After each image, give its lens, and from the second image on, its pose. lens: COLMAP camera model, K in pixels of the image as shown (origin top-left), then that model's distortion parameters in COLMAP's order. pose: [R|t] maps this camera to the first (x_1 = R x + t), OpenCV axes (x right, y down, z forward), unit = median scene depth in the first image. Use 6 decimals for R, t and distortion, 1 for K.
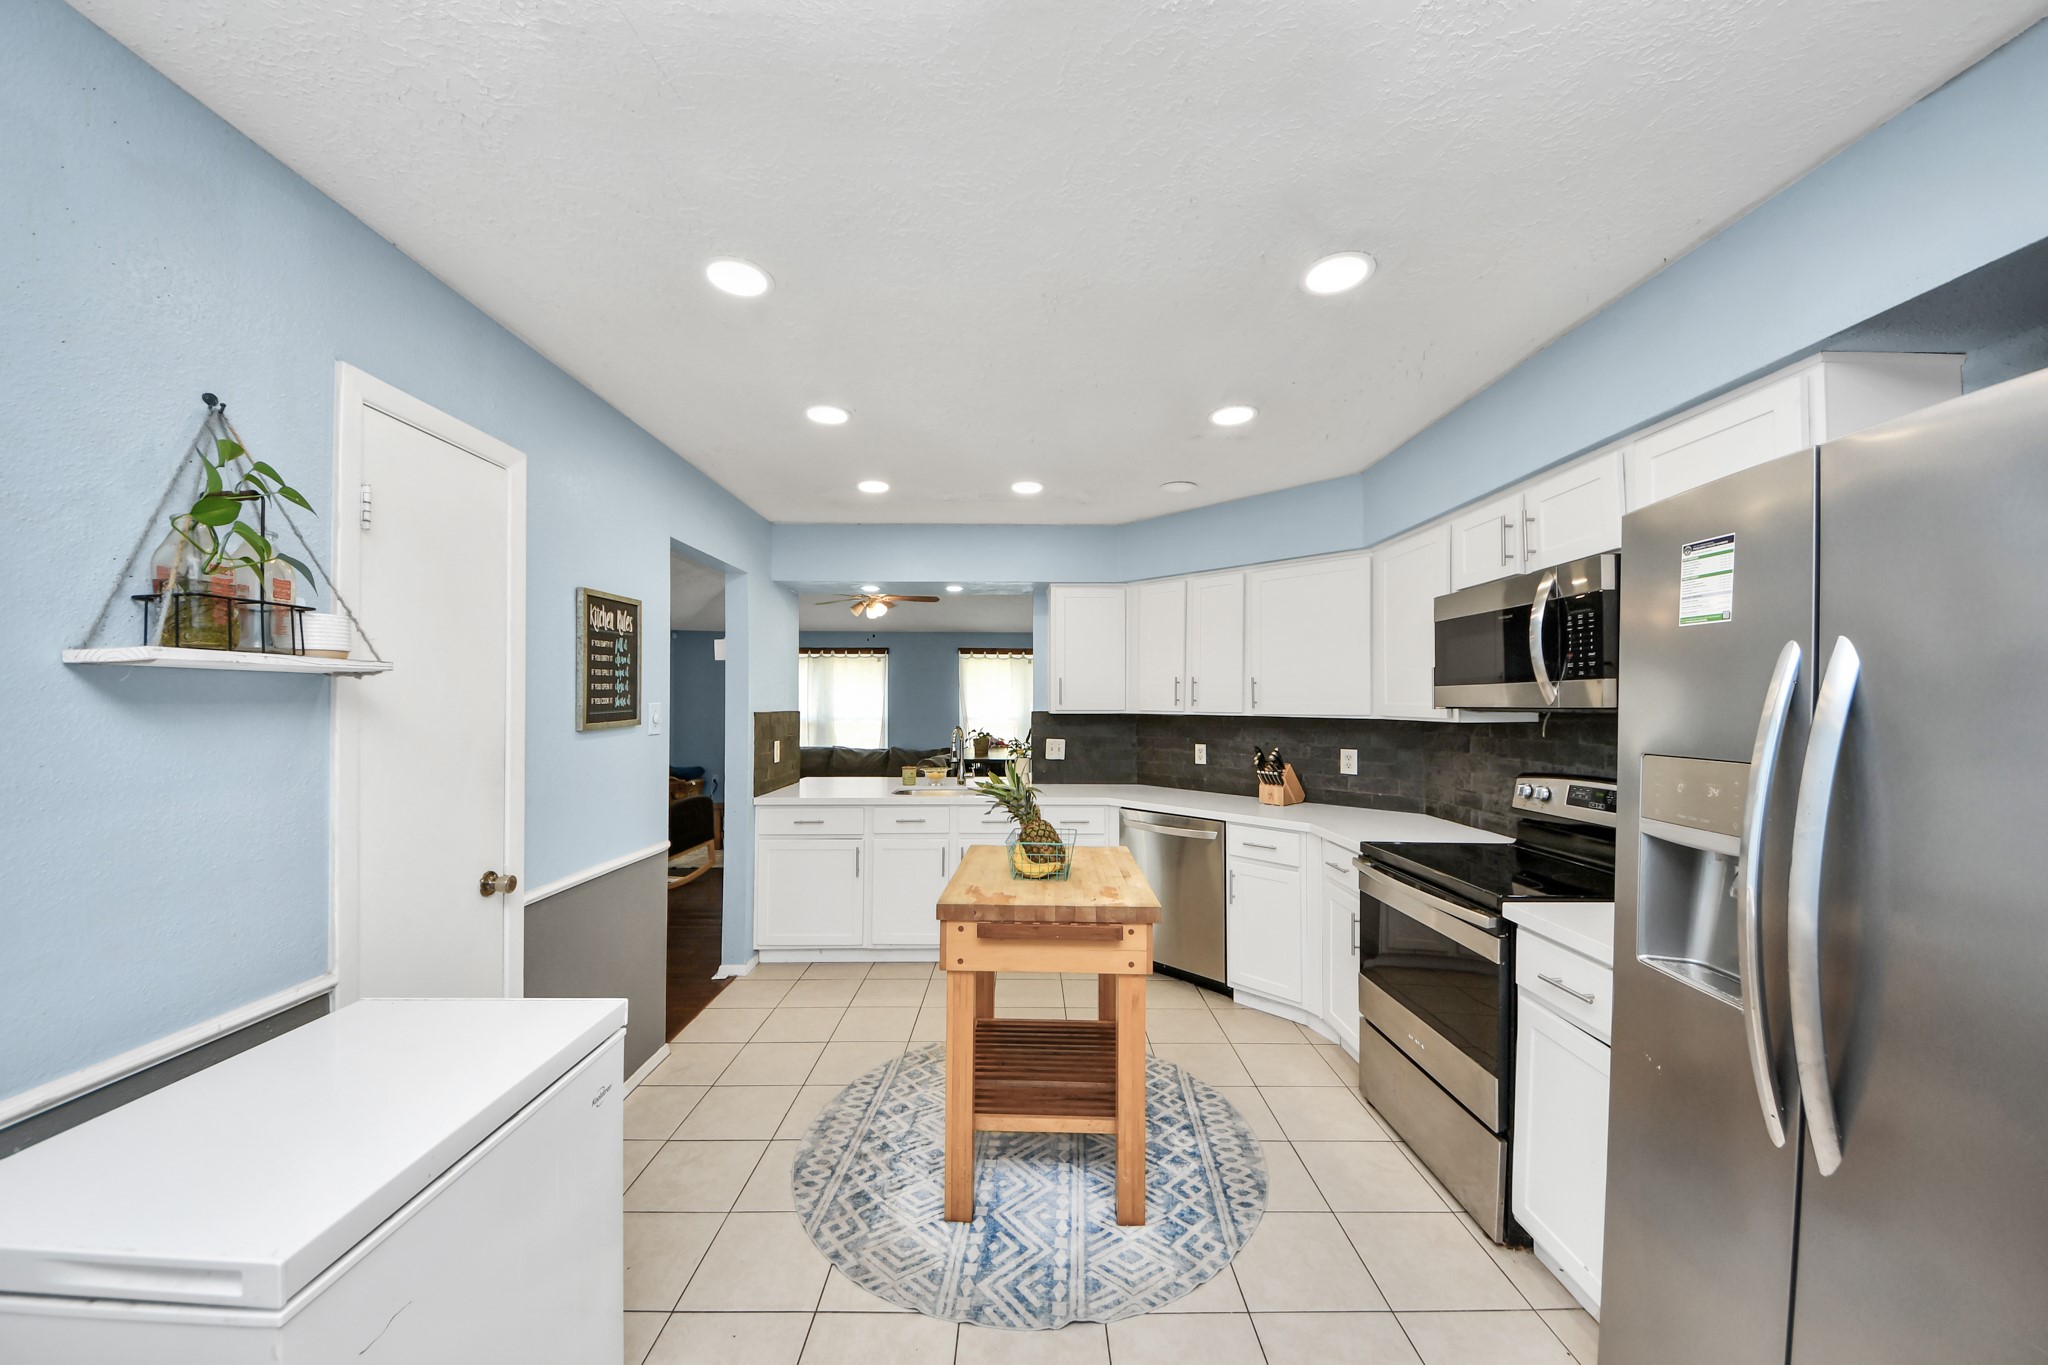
lens RADIAL K [[734.5, 0, 1031.9], [0, 734.5, 696.2], [0, 0, 1]] dist [0.031066, -0.000887]
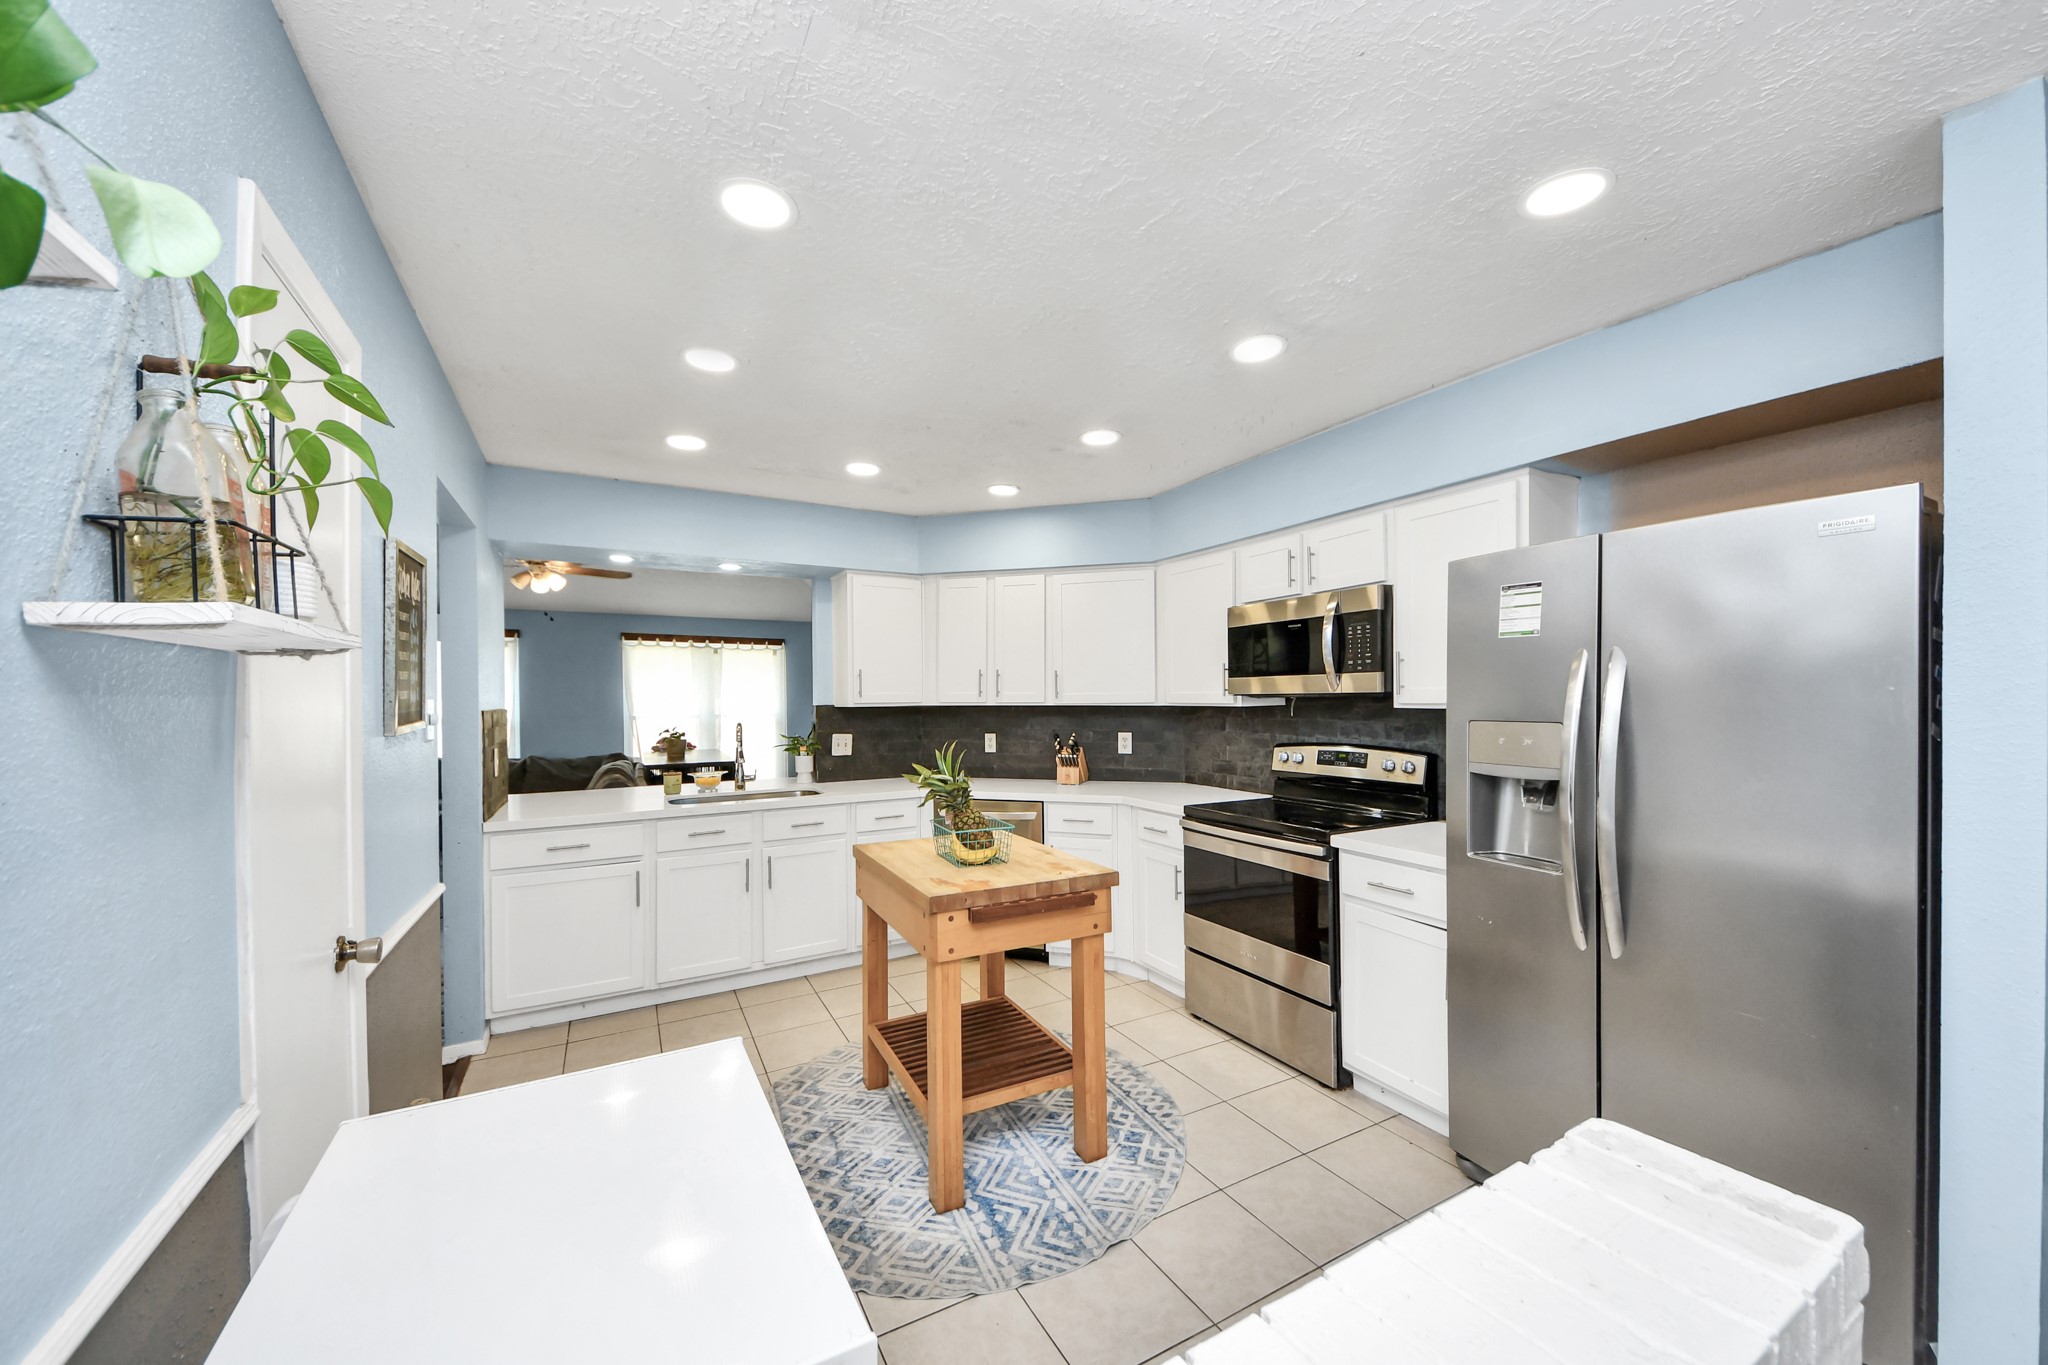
lens RADIAL K [[734.5, 0, 1069.9], [0, 734.5, 693.1], [0, 0, 1]] dist [0.031066, -0.000887]
pose [[0.876142, -0.007658, 0.481992, -0.390756], [0.005595, 0.999968, 0.005717, 0.005034], [-0.482020, -0.002312, 0.876157, 0.043726]]
